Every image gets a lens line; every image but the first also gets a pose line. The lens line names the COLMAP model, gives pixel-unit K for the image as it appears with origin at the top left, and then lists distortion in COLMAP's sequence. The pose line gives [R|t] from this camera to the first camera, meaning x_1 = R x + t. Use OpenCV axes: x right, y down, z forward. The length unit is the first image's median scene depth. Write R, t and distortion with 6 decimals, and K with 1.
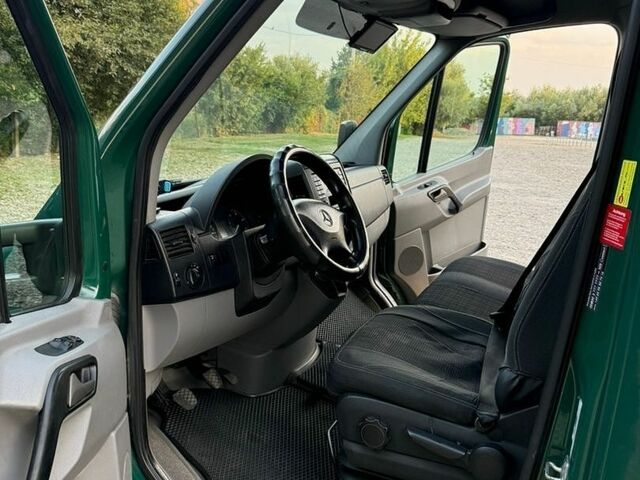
lens RADIAL K [[470.2, 0, 322.4], [0, 470.2, 235.7], [0, 0, 1]] dist [0.041322, -0.034736]
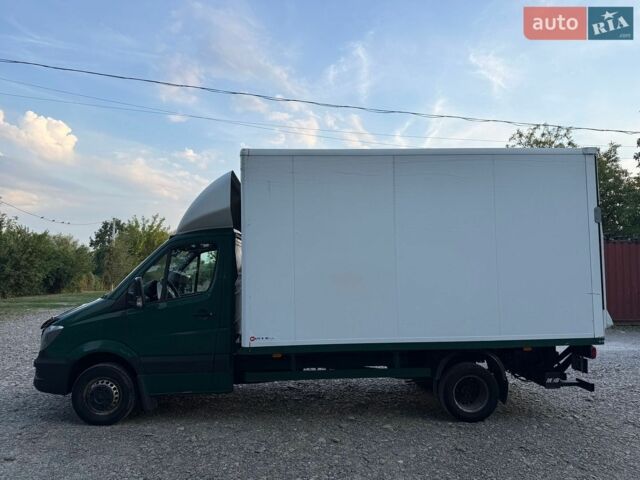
lens RADIAL K [[470.2, 0, 322.4], [0, 470.2, 235.7], [0, 0, 1]] dist [0.041322, -0.034736]
pose [[0.859598, -0.004420, 0.510951, -0.131684], [0.174530, 0.942363, -0.285467, 0.136360], [-0.480240, 0.334563, 0.810825, -0.478060]]
